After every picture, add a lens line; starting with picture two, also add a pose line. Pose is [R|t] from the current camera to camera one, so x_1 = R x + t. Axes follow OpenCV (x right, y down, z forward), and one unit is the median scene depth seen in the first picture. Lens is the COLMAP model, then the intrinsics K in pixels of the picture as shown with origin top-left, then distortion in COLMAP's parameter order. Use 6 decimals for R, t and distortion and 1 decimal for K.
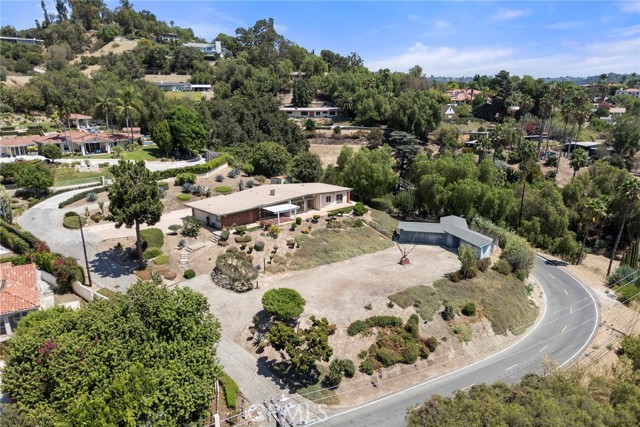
lens RADIAL K [[488.3, 0, 314.9], [0, 488.3, 219.7], [0, 0, 1]] dist [0.058471, -0.056287]
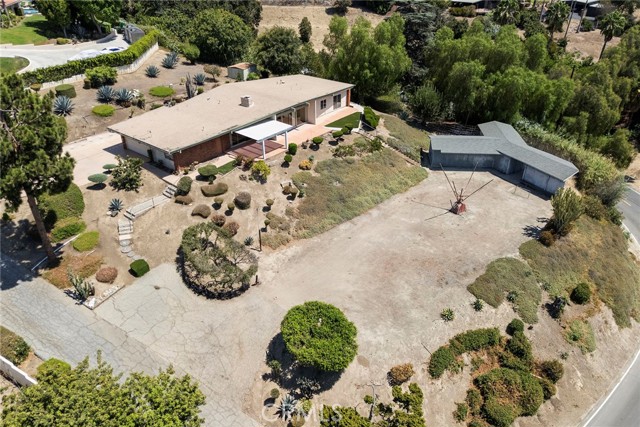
lens RADIAL K [[488.3, 0, 317.4], [0, 488.3, 220.6], [0, 0, 1]] dist [0.058471, -0.056287]
pose [[0.988730, -0.073981, 0.130154, -0.094888], [0.035407, 0.960260, 0.276851, -0.087520], [-0.145463, -0.269123, 0.952057, 0.340910]]
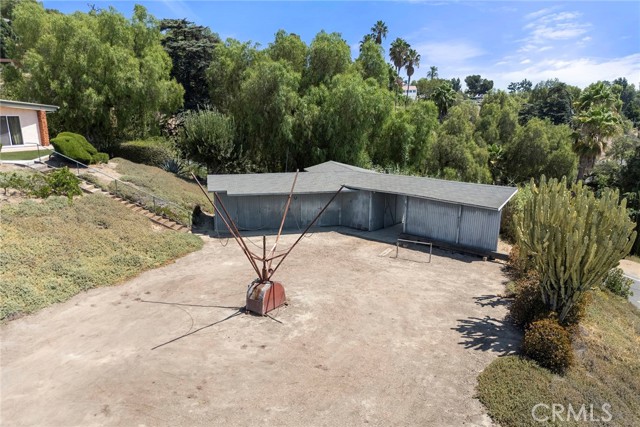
lens RADIAL K [[488.3, 0, 322.3], [0, 488.3, 214.7], [0, 0, 1]] dist [0.058471, -0.056287]
pose [[0.891167, -0.088336, 0.444993, 0.098236], [0.107393, 0.994058, -0.017738, 0.048343], [-0.440782, 0.063597, 0.895358, 0.714843]]
